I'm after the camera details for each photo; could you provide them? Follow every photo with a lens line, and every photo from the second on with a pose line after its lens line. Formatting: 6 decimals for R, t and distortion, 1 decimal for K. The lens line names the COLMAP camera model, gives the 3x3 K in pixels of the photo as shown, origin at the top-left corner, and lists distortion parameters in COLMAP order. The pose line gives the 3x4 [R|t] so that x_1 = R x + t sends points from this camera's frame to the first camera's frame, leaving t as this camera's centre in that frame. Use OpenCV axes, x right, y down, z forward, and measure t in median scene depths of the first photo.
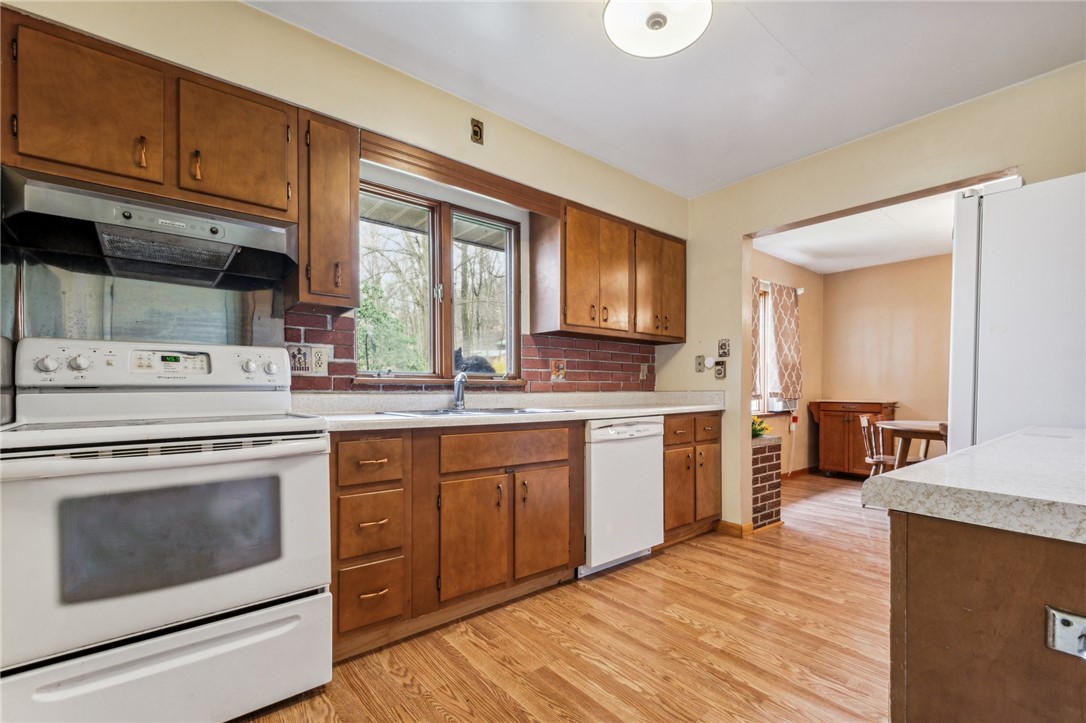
lens RADIAL K [[485.0, 0, 576.6], [0, 485.0, 392.2], [0, 0, 1]] dist [0.018371, -0.000232]
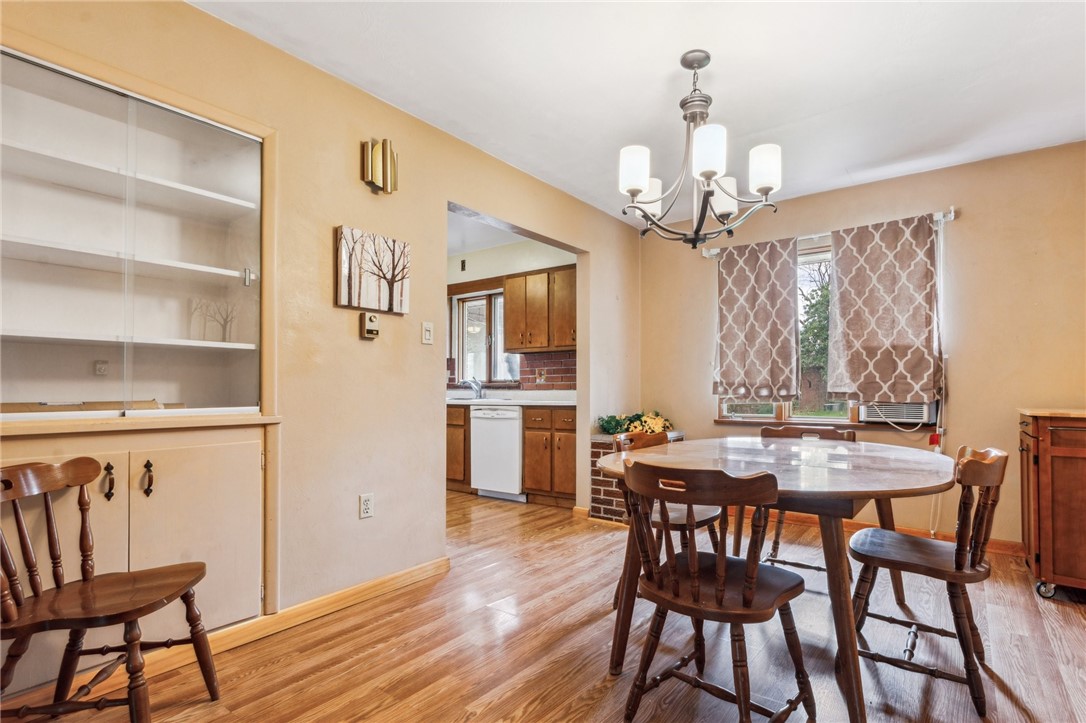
lens RADIAL K [[522.4, 0, 582.9], [0, 522.4, 382.0], [0, 0, 1]] dist [-0.000362, -0.000096]
pose [[0.225888, -0.015115, -0.974036, 2.051578], [-0.005095, 0.999848, -0.016697, 0.001520], [0.974140, 0.008735, 0.225776, 0.979020]]
